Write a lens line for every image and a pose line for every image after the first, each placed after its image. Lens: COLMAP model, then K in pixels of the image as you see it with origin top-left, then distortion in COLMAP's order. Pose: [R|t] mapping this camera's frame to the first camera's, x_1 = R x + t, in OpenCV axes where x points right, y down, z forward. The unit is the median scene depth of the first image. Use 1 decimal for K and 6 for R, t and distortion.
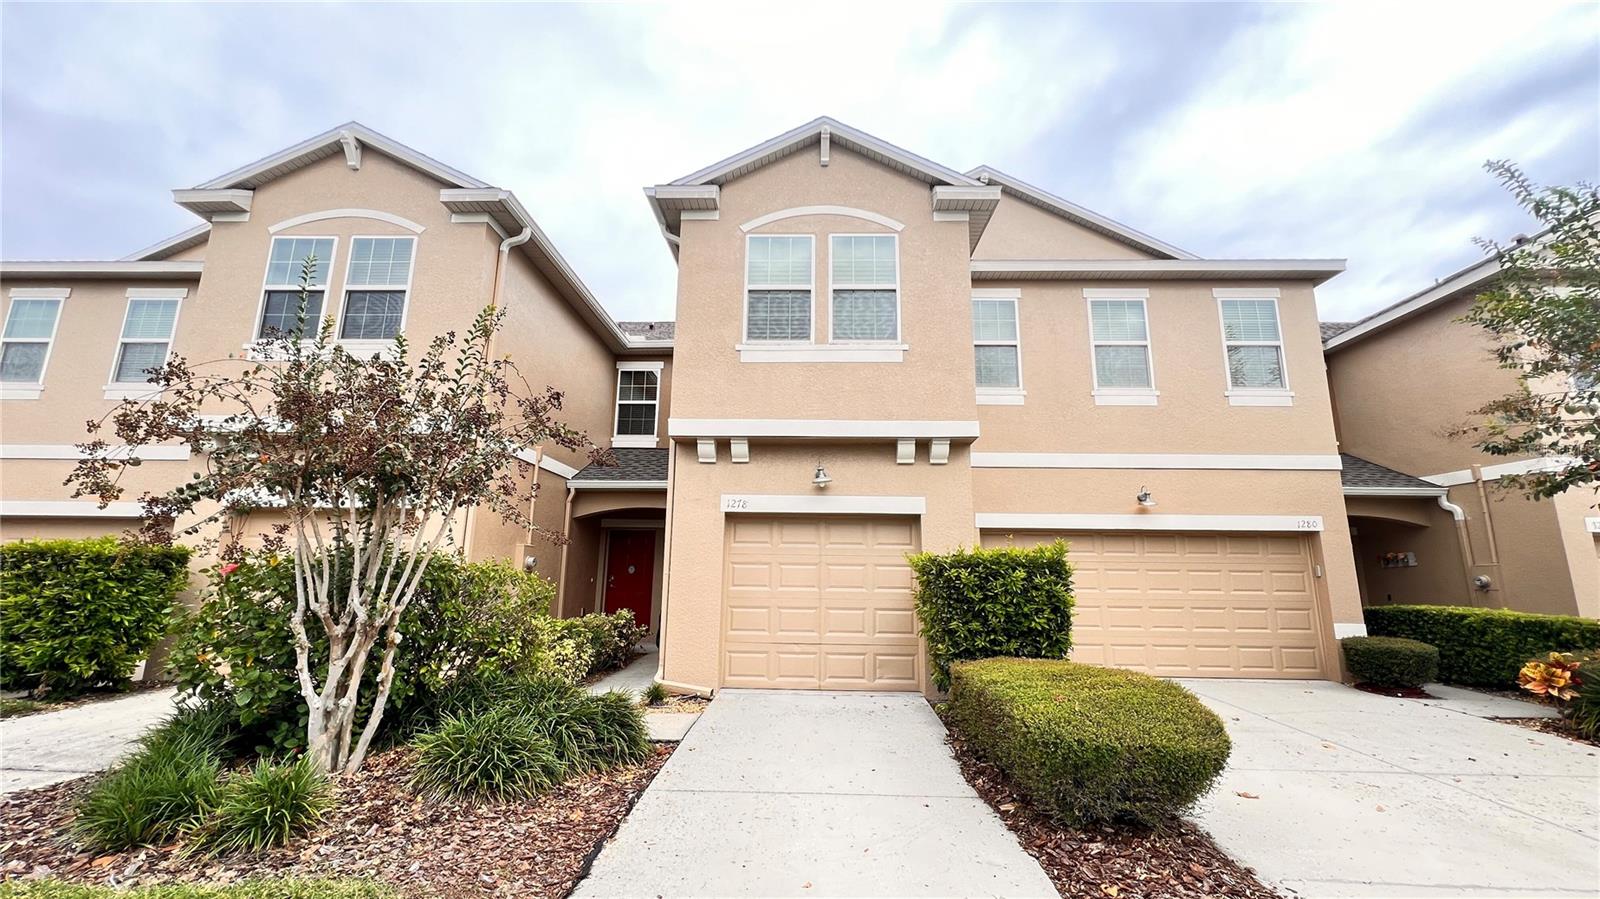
lens RADIAL K [[631.0, 0, 800.0], [0, 631.0, 449.5], [0, 0, 1]] dist [0.001645, -0.000598]
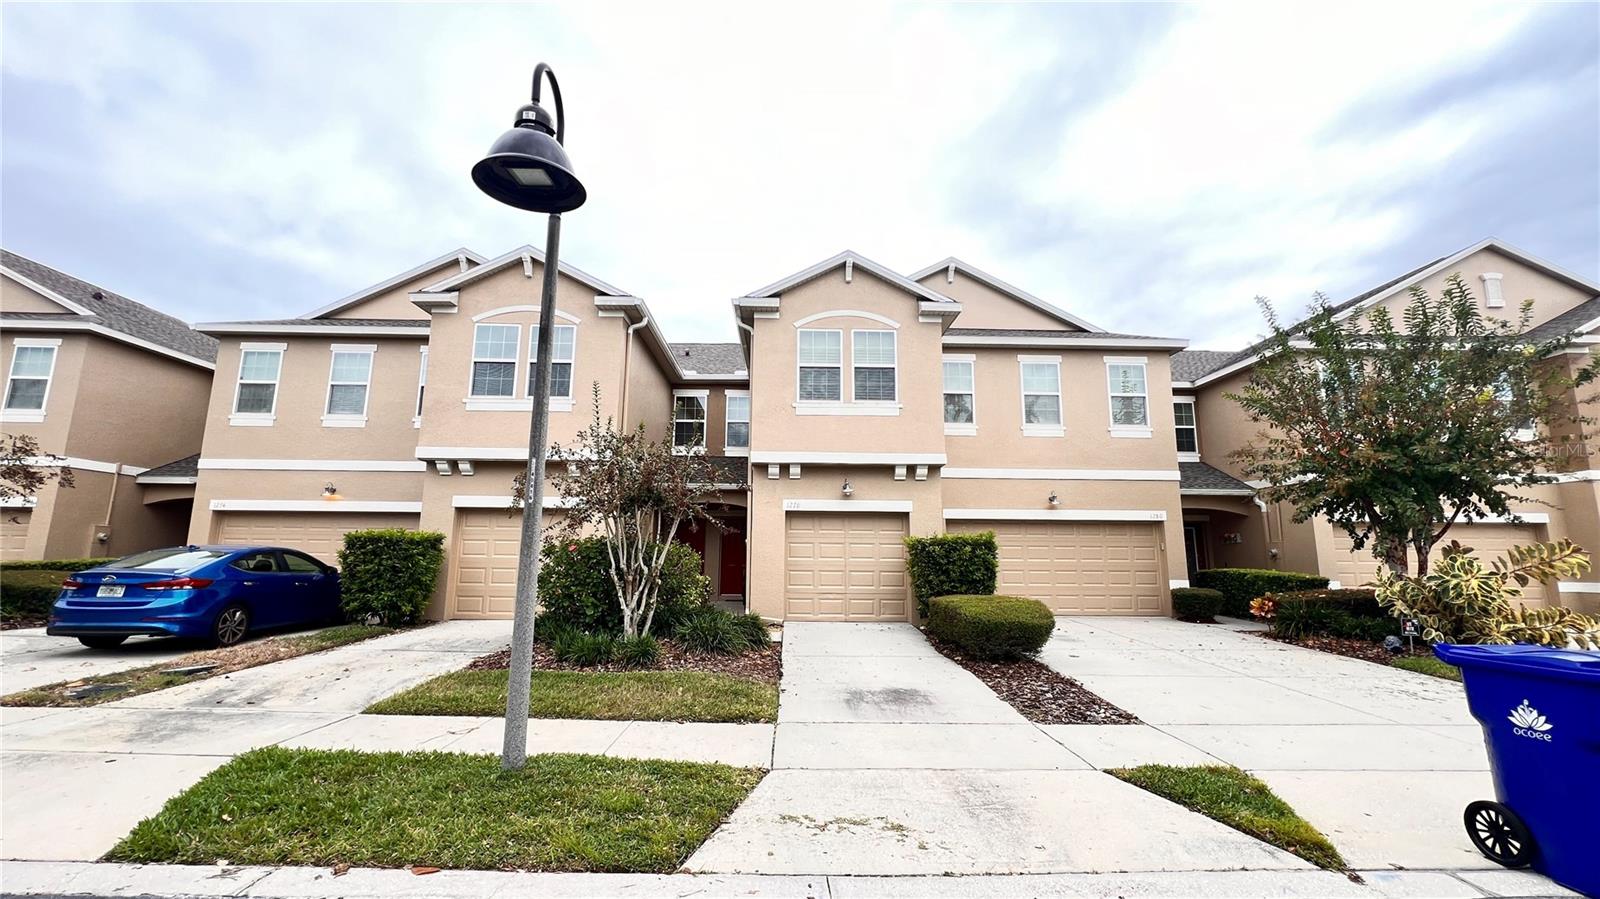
lens RADIAL K [[631.0, 0, 800.0], [0, 631.0, 449.5], [0, 0, 1]] dist [0.001645, -0.000598]
pose [[0.998663, 0.003605, 0.051569, -0.163049], [-0.005373, 0.999401, 0.034182, -0.105725], [-0.051415, -0.034413, 0.998084, -0.555849]]
